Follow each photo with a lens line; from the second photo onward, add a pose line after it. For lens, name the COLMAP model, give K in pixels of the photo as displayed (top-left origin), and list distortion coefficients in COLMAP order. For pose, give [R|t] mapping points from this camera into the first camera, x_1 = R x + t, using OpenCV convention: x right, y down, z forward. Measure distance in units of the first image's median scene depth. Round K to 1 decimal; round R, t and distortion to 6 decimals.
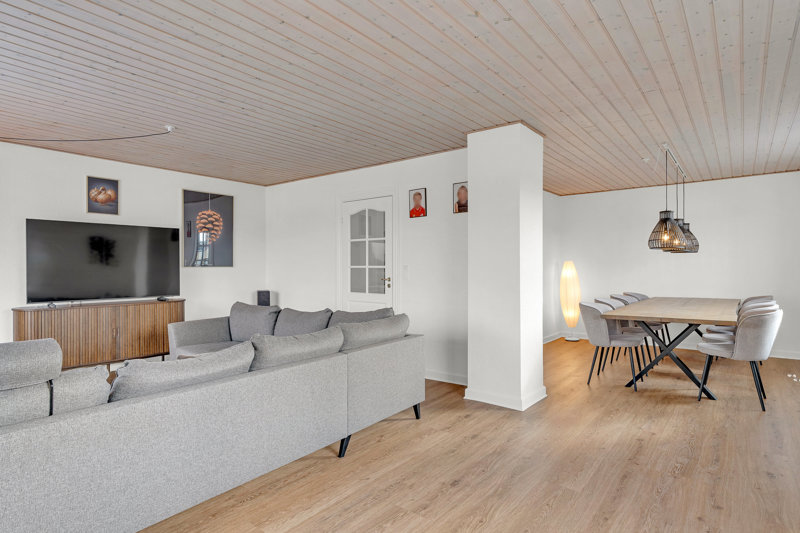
lens RADIAL K [[431.7, 0, 396.5], [0, 431.7, 268.8], [0, 0, 1]] dist [0.002633, 0.001553]
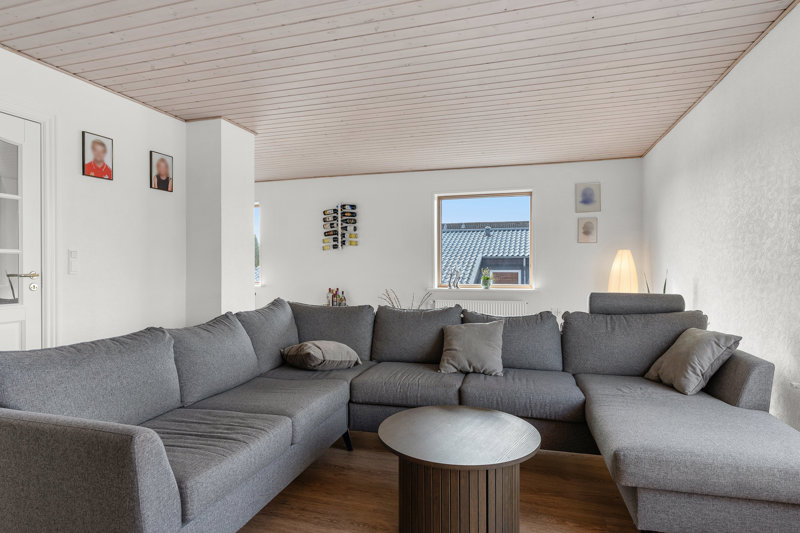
lens RADIAL K [[431.7, 0, 403.7], [0, 431.7, 265.1], [0, 0, 1]] dist [0.002633, 0.001553]
pose [[-0.382448, -0.000264, 0.923977, -0.732610], [0.005886, 0.999979, 0.002723, 0.014001], [-0.923958, 0.006480, -0.382439, 0.816526]]
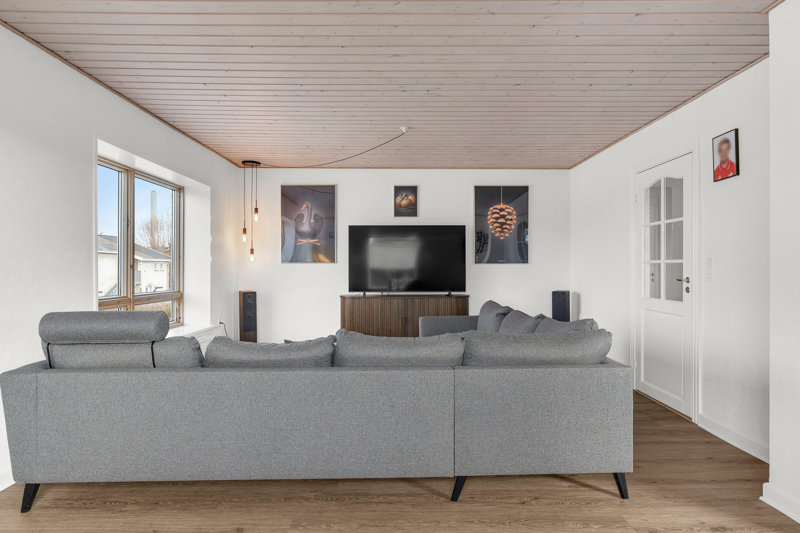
lens RADIAL K [[460.9, 0, 398.8], [0, 460.9, 267.9], [0, 0, 1]] dist [-0.001950, 0.004780]
pose [[0.630453, 0.001747, -0.776225, 0.263059], [-0.004094, 0.999991, -0.001074, 0.008781], [0.776216, 0.003855, 0.630455, 0.226866]]
